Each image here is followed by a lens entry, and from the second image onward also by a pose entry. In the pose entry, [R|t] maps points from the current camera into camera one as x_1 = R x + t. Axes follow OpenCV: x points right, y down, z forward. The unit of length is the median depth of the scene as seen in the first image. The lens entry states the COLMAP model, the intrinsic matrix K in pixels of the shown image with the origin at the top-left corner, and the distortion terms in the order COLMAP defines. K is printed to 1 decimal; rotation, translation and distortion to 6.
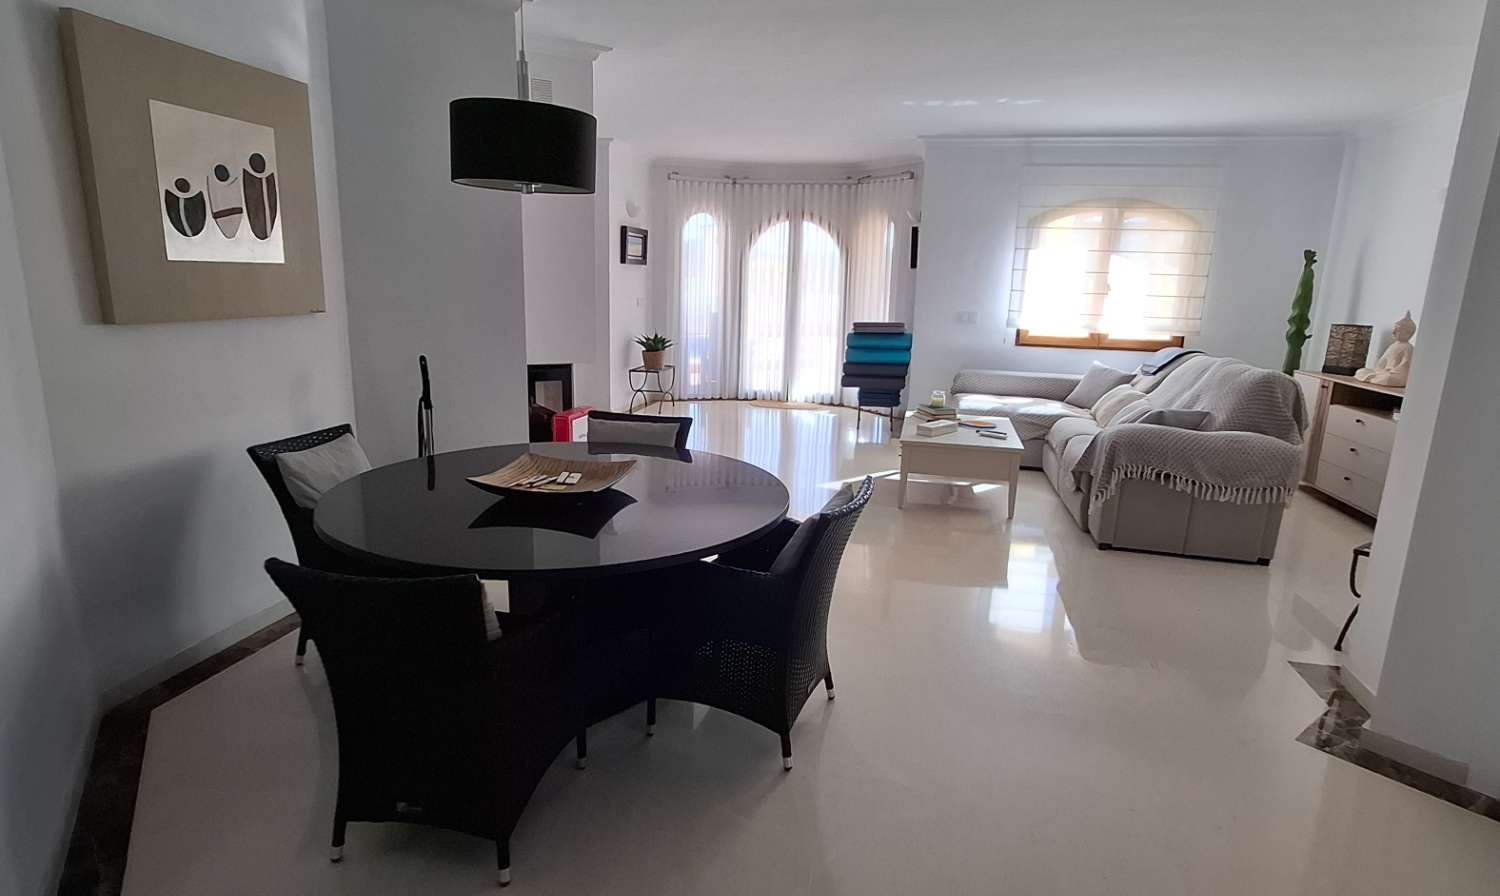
lens RADIAL K [[654.4, 0, 746.7], [0, 654.4, 398.9], [0, 0, 1]] dist [0.000637, 0.000109]
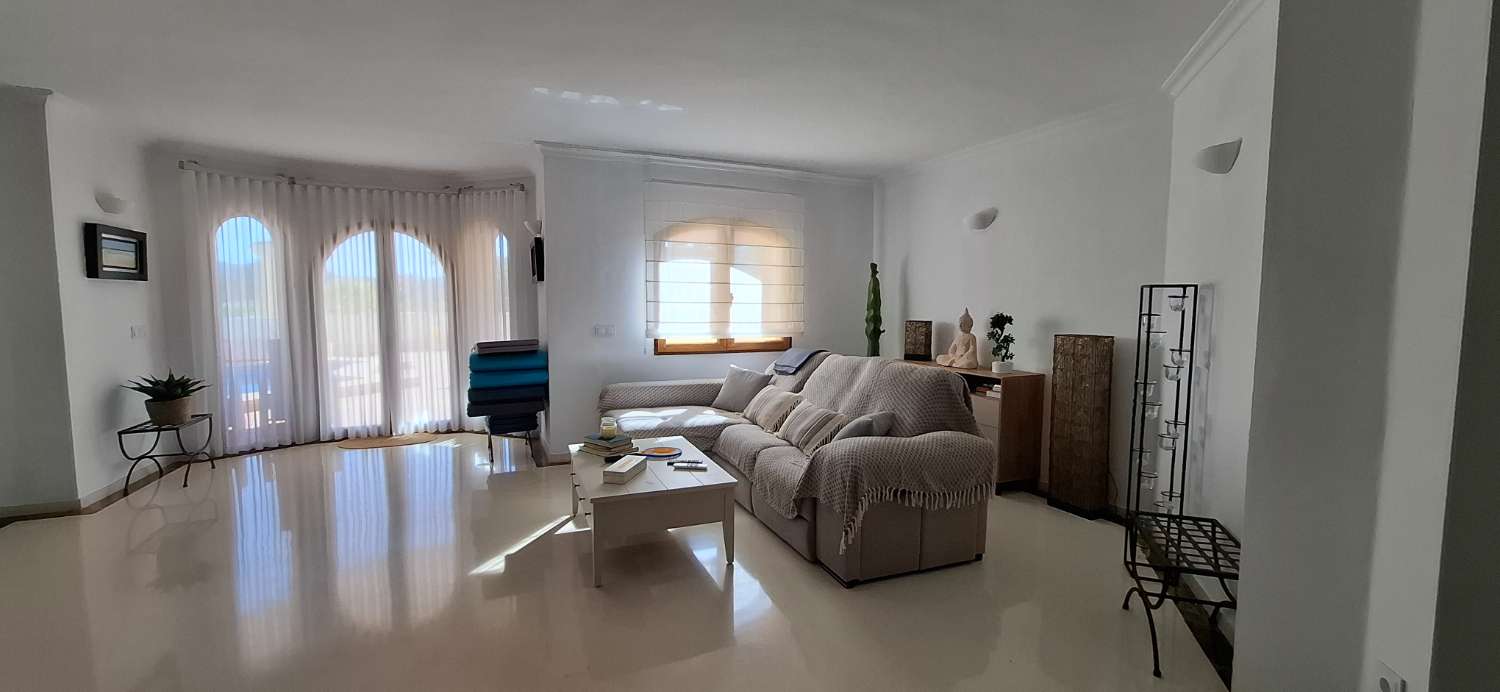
lens RADIAL K [[573.9, 0, 750.0], [0, 573.9, 346.0], [0, 0, 1]] dist [-0.001719, -0.000252]
pose [[0.801856, -0.071041, 0.593279, 0.001182], [0.124750, 0.990930, -0.049952, -0.025866], [-0.584349, 0.114066, 0.803446, 0.155820]]
